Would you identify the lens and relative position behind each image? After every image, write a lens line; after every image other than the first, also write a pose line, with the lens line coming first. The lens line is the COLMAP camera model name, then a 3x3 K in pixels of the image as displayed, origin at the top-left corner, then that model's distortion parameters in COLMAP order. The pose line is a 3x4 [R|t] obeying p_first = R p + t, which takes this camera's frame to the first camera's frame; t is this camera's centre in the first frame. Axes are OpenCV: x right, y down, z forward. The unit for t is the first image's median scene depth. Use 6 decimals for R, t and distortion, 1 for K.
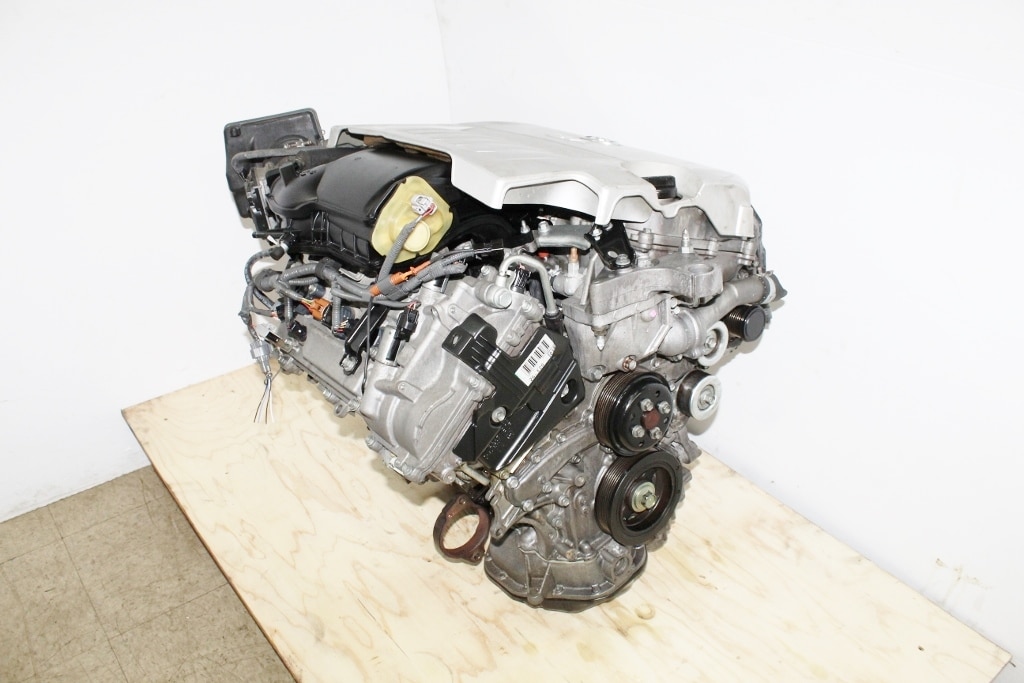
lens RADIAL K [[849.6, 0, 517.0], [0, 849.6, 341.9], [0, 0, 1]] dist [-0.162489, 0.141335]
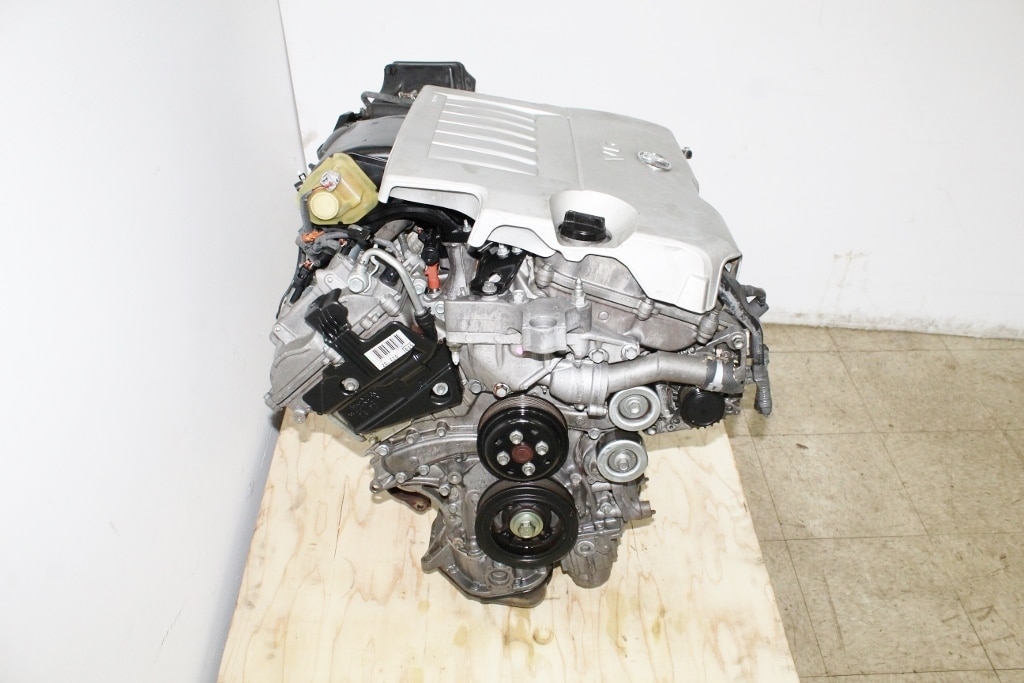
lens RADIAL K [[849.6, 0, 517.0], [0, 849.6, 341.9], [0, 0, 1]] dist [-0.162489, 0.141335]
pose [[0.789858, 0.355441, -0.499786, 0.598166], [-0.308322, 0.934594, 0.177401, -0.199487], [0.530153, 0.013973, 0.847787, 0.172507]]
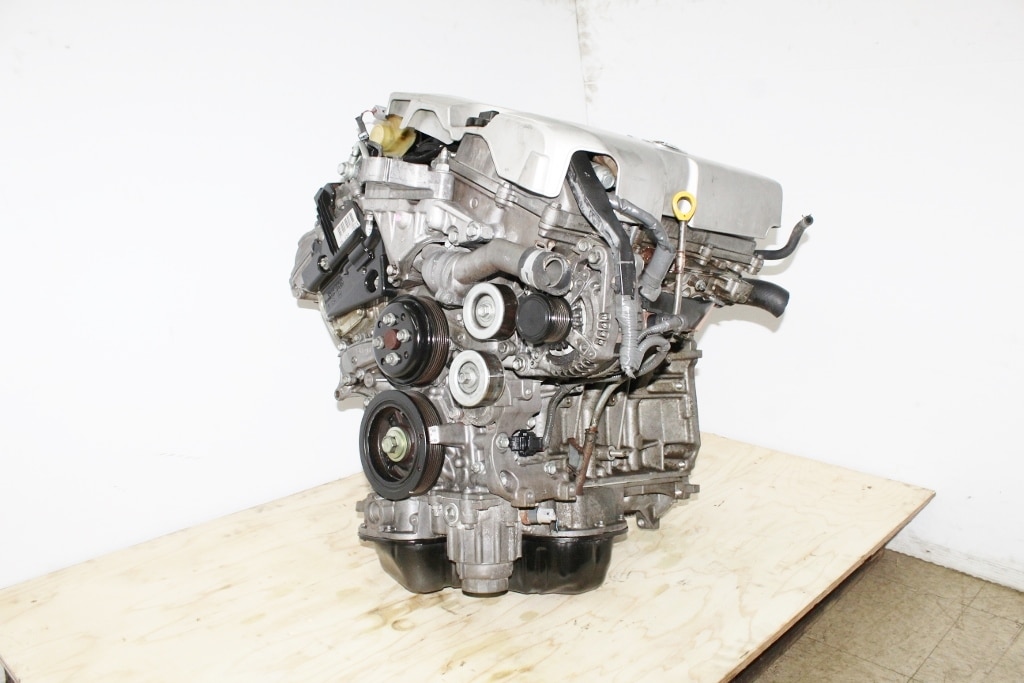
lens RADIAL K [[849.6, 0, 517.0], [0, 849.6, 341.9], [0, 0, 1]] dist [-0.162489, 0.141335]
pose [[0.134205, 0.176853, -0.975045, 1.141311], [-0.531965, 0.843009, 0.079685, -0.061494], [0.836064, 0.507996, 0.207215, 0.926918]]
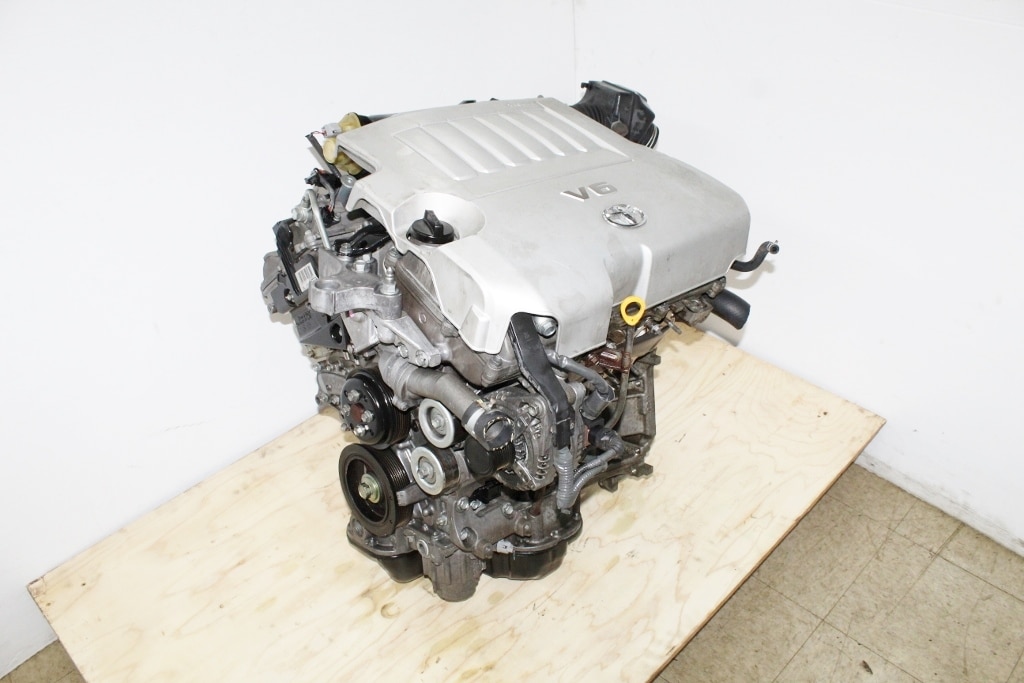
lens RADIAL K [[849.6, 0, 517.0], [0, 849.6, 341.9], [0, 0, 1]] dist [-0.162489, 0.141335]
pose [[0.116480, 0.544175, -0.830847, 1.013949], [-0.515515, 0.748155, 0.417743, -0.520137], [0.848927, 0.379656, 0.367675, 0.754253]]
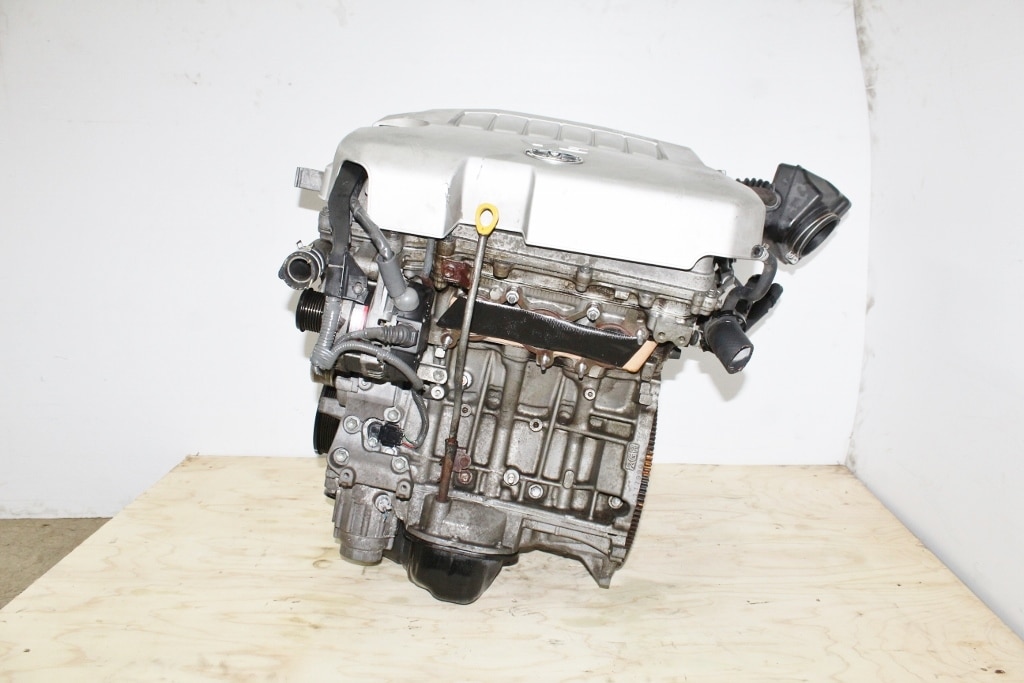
lens RADIAL K [[849.6, 0, 517.0], [0, 849.6, 341.9], [0, 0, 1]] dist [-0.162489, 0.141335]
pose [[-0.643207, 0.109954, -0.757756, 0.881690], [-0.441797, 0.754993, 0.484564, -0.561595], [0.625380, 0.646449, -0.437039, 1.693624]]
